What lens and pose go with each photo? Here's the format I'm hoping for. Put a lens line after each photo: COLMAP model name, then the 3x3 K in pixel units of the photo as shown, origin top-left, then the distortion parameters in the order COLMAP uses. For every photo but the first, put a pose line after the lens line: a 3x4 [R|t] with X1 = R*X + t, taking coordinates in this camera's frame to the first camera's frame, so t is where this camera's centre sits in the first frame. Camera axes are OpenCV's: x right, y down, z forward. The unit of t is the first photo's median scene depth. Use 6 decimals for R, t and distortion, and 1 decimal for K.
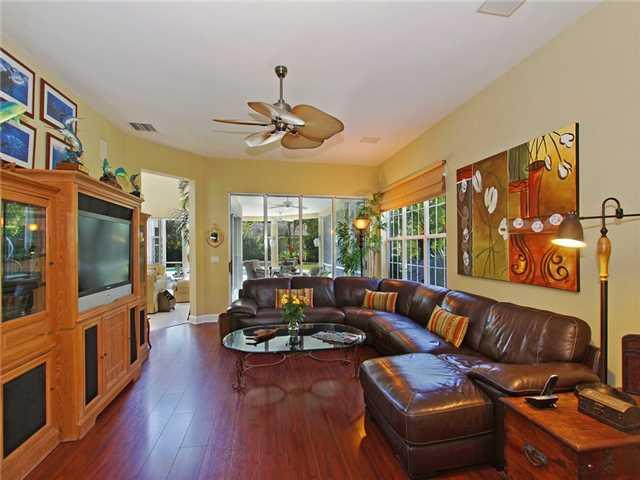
lens RADIAL K [[296.4, 0, 318.8], [0, 296.4, 244.7], [0, 0, 1]] dist [-0.001038, -0.000030]
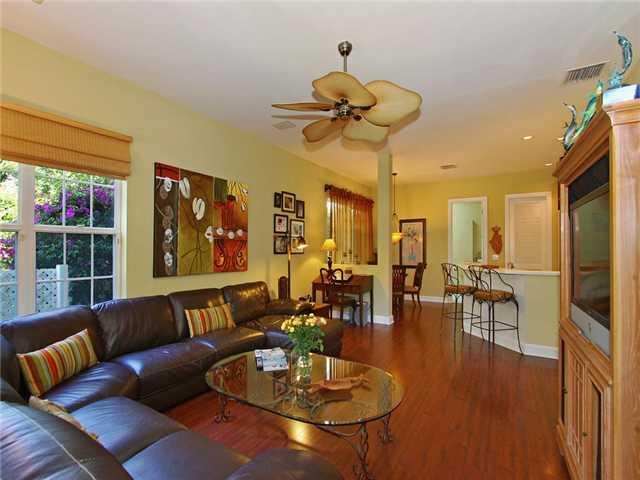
lens RADIAL K [[296.4, 0, 320.3], [0, 296.4, 244.8], [0, 0, 1]] dist [-0.001038, -0.000030]
pose [[-0.734711, 0.001054, 0.678380, -0.609521], [-0.013596, 0.999775, -0.016279, 0.009362], [-0.678244, -0.021183, -0.734531, 1.553826]]
